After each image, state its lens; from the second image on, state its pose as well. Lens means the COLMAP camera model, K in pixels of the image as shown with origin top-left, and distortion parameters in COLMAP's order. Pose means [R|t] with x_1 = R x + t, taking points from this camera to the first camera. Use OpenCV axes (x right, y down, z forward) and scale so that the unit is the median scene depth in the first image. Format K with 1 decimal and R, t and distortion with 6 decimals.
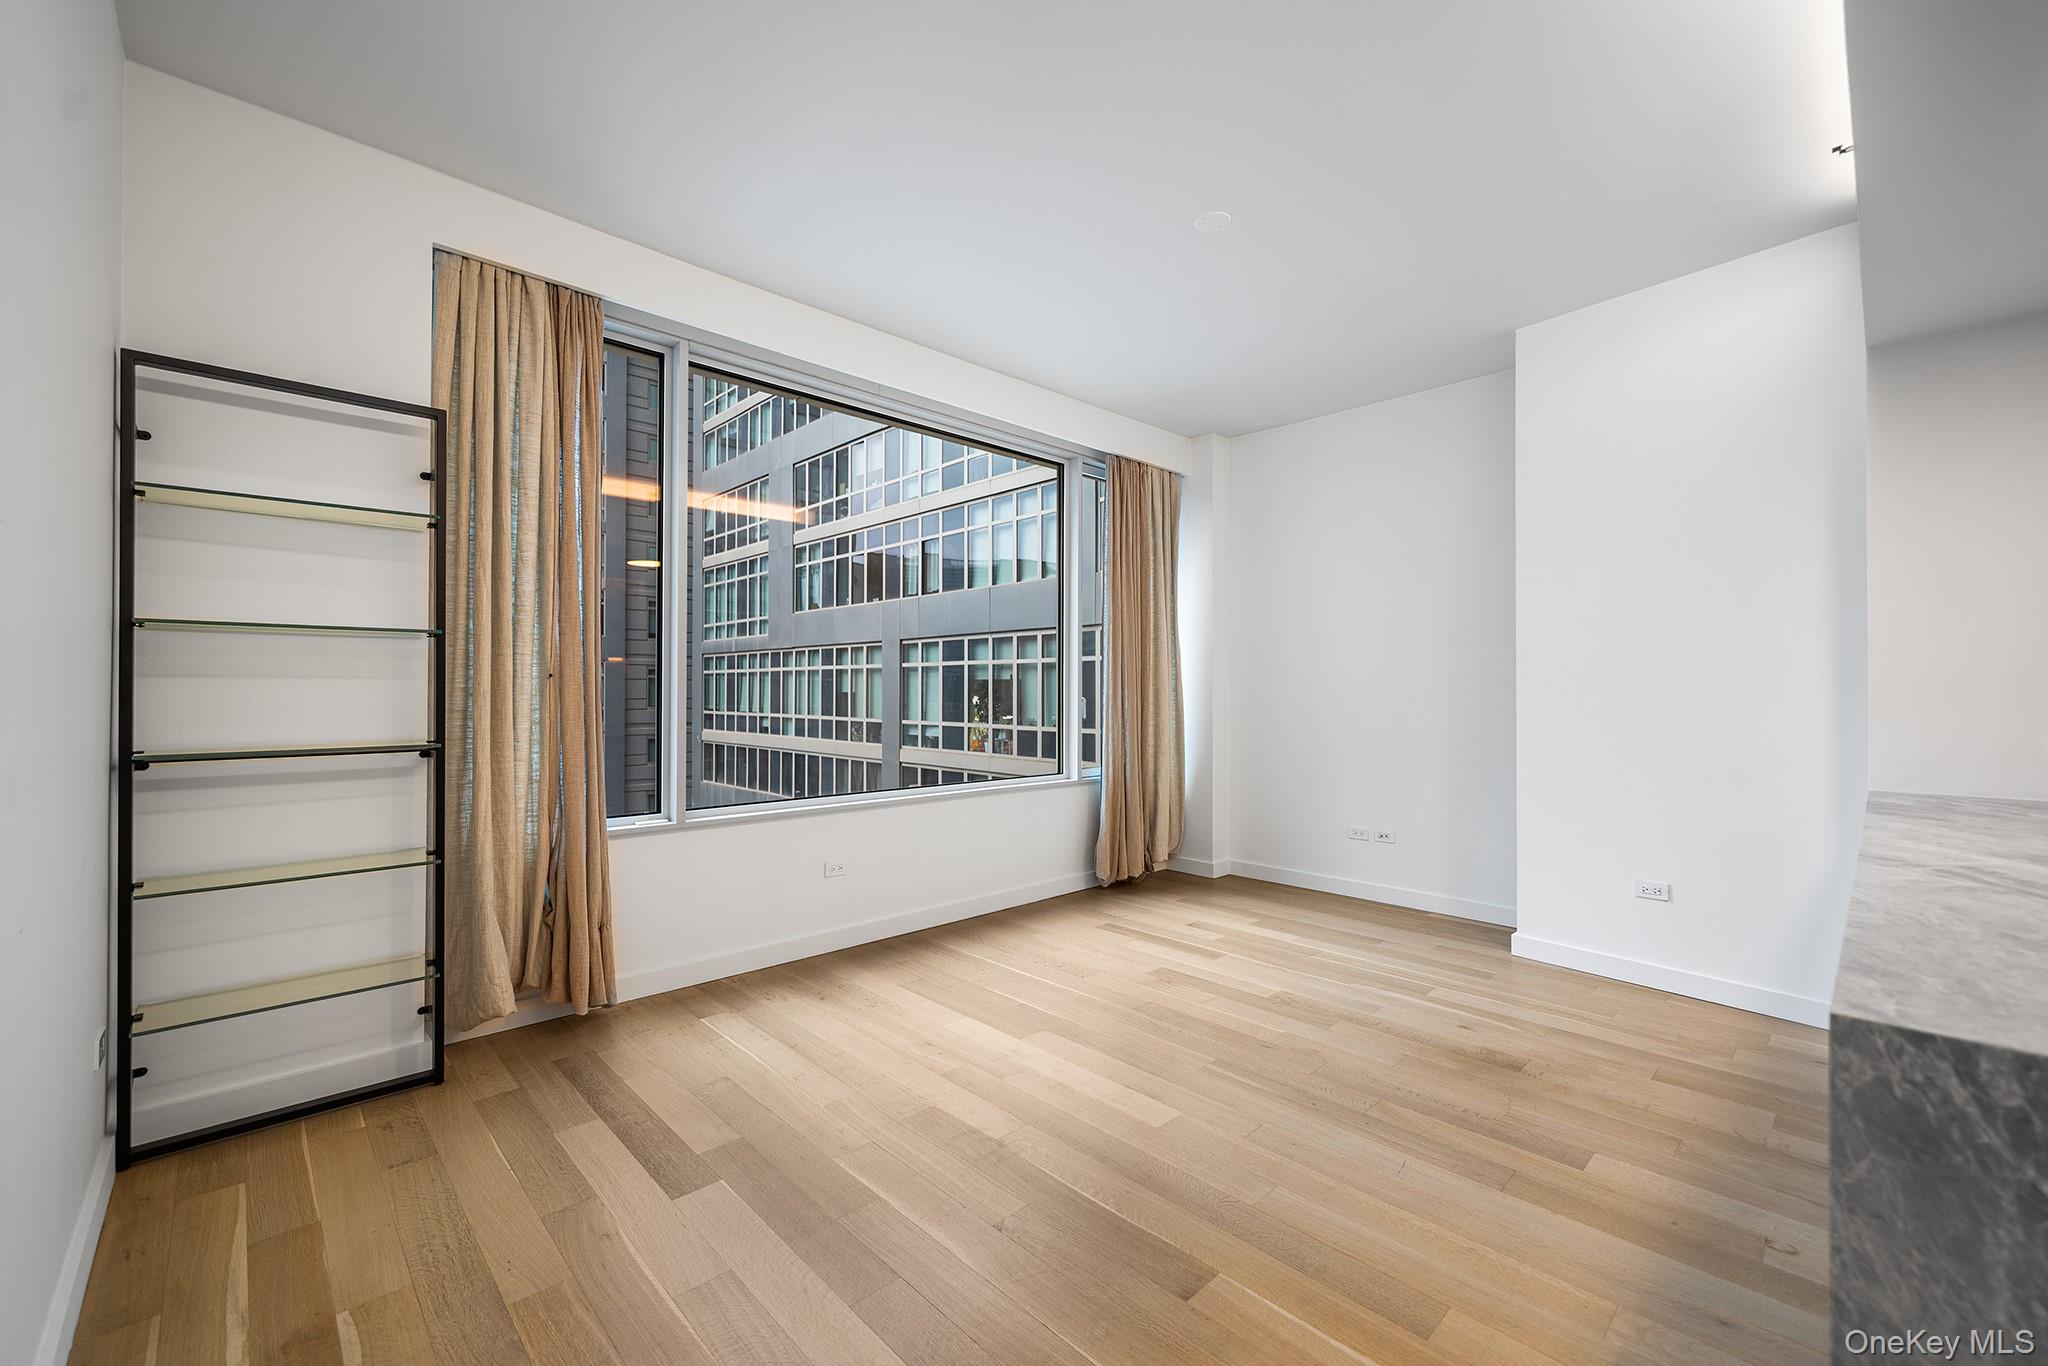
lens RADIAL K [[825.9, 0, 1008.8], [0, 825.9, 683.4], [0, 0, 1]] dist [-0.002640, -0.000195]
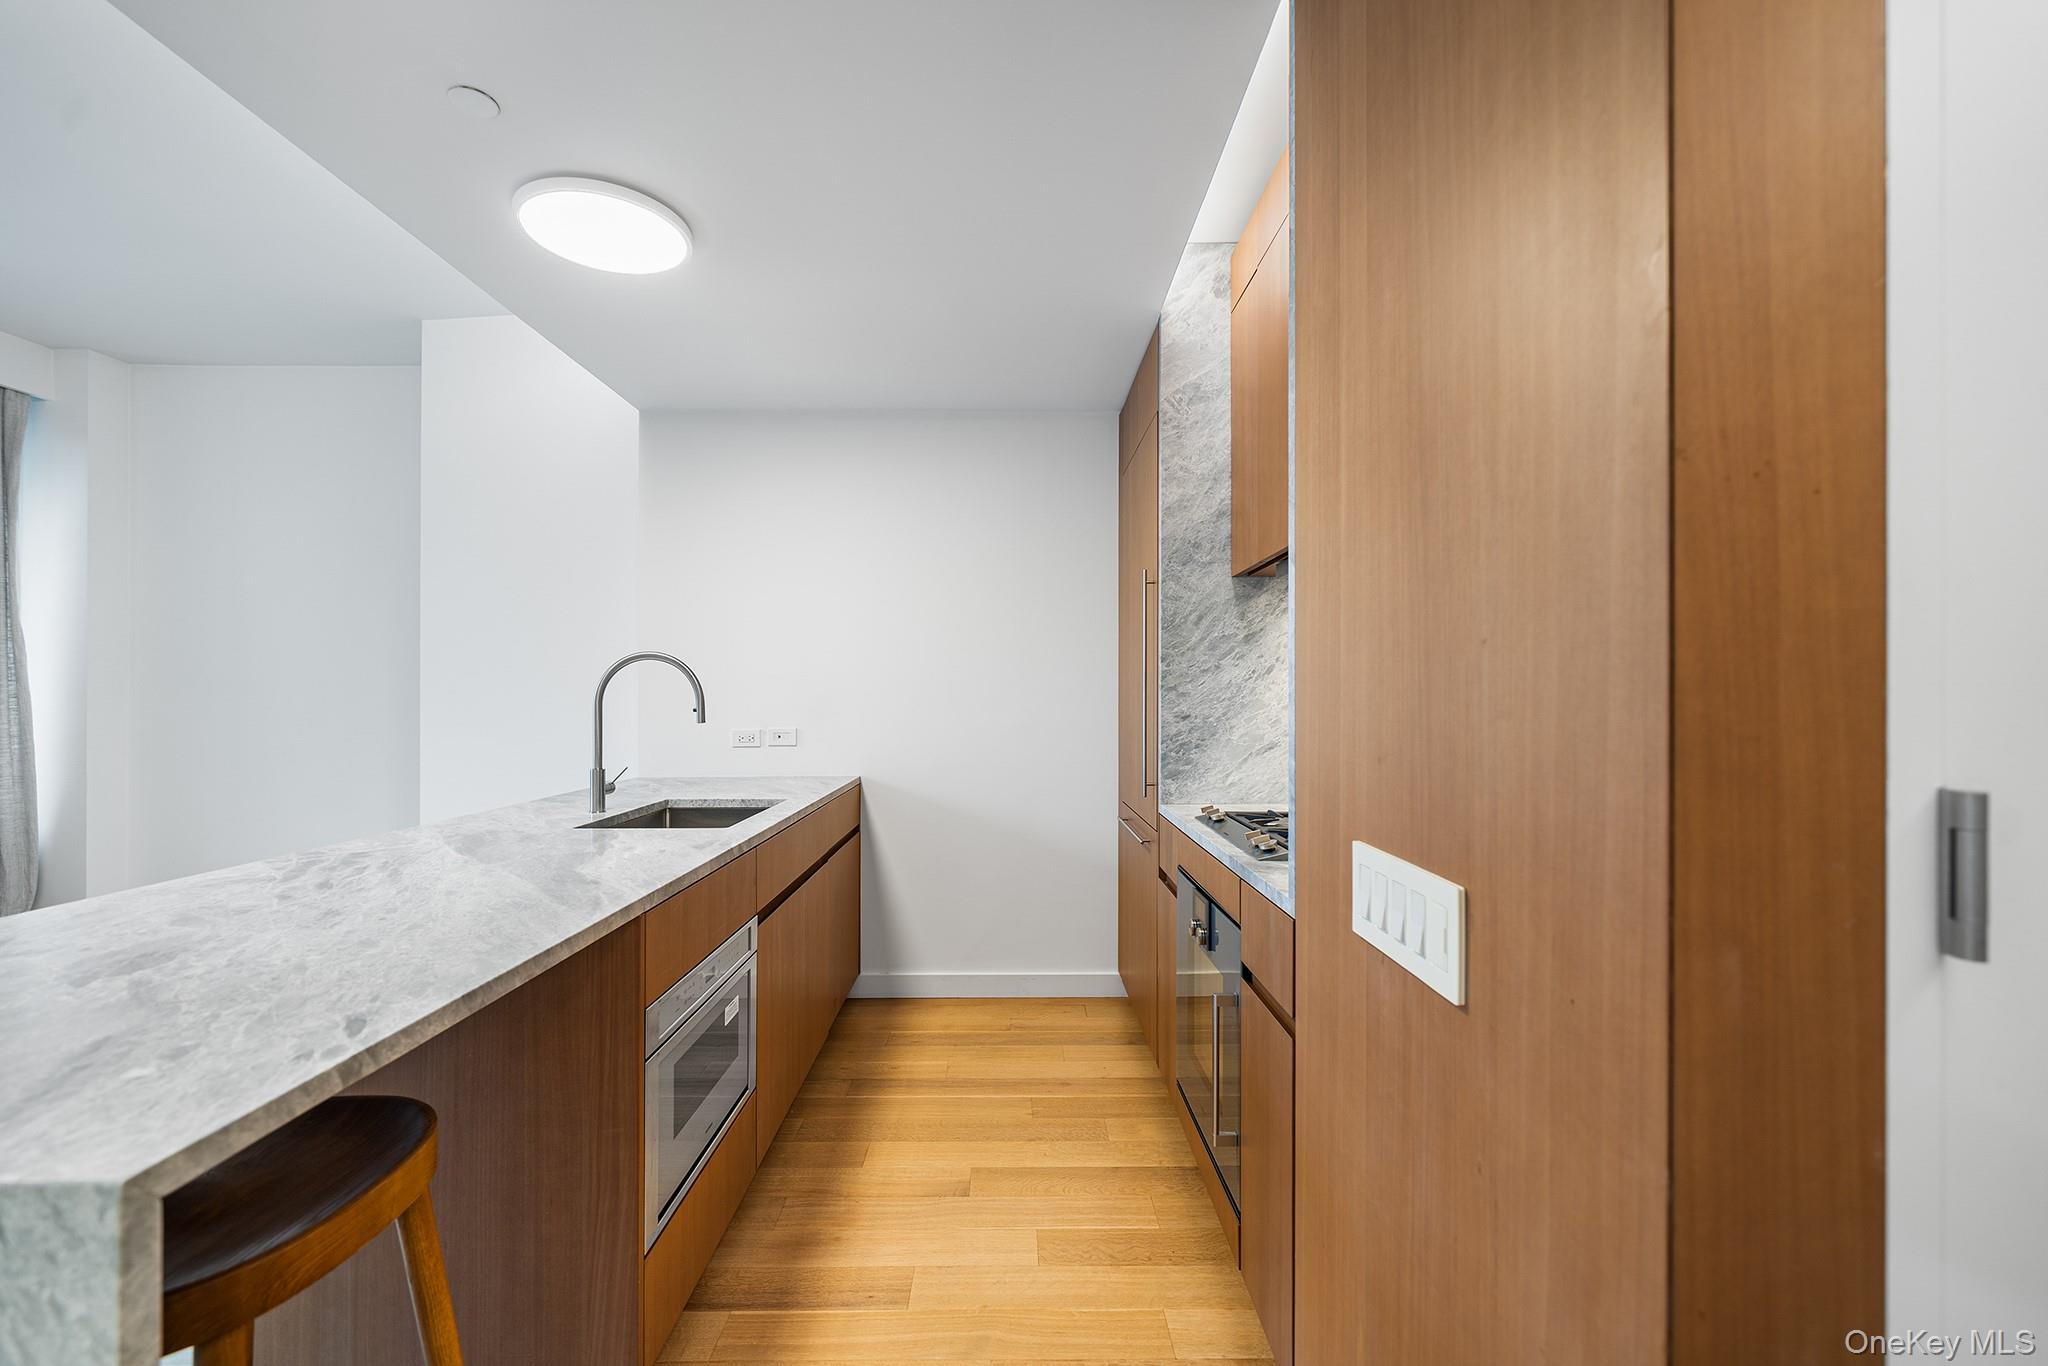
lens RADIAL K [[825.7, 0, 1011.8], [0, 825.7, 696.3], [0, 0, 1]] dist [-0.002608, -0.000246]
pose [[0.680328, -0.003317, 0.732900, 0.374544], [-0.004304, 0.999954, 0.008521, -0.001317], [-0.732895, -0.008952, 0.680283, -0.163224]]
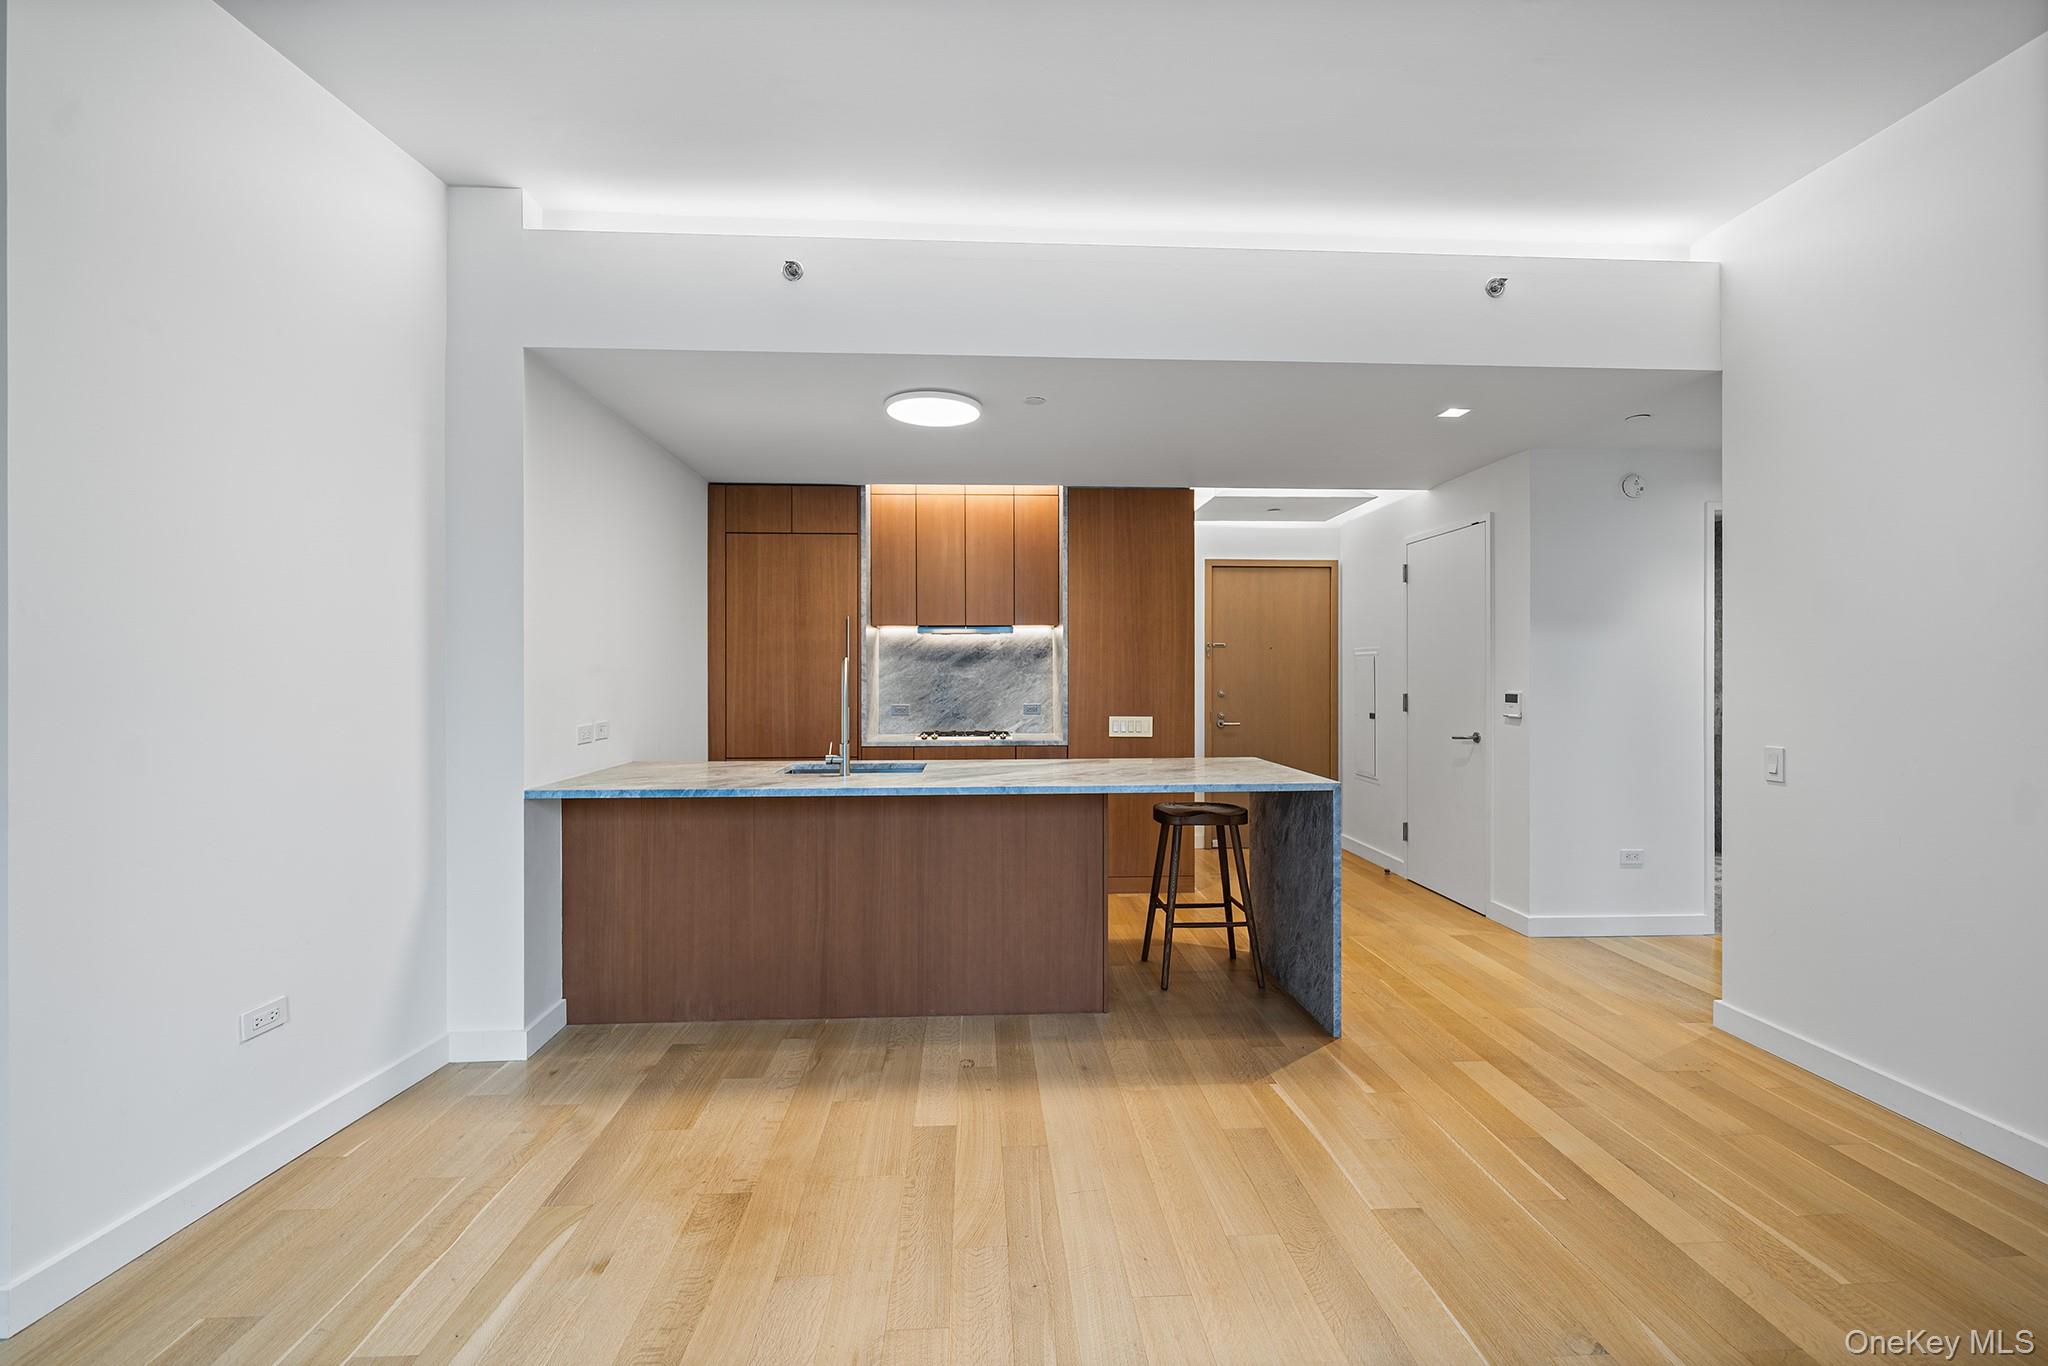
lens RADIAL K [[831.6, 0, 1019.9], [0, 831.6, 677.5], [0, 0, 1]] dist [0.000090, -0.000046]
pose [[-0.765703, -0.003674, 0.643184, -0.048981], [-0.006745, 0.999975, -0.002319, -0.006583], [-0.643159, -0.006114, -0.765708, 0.986455]]
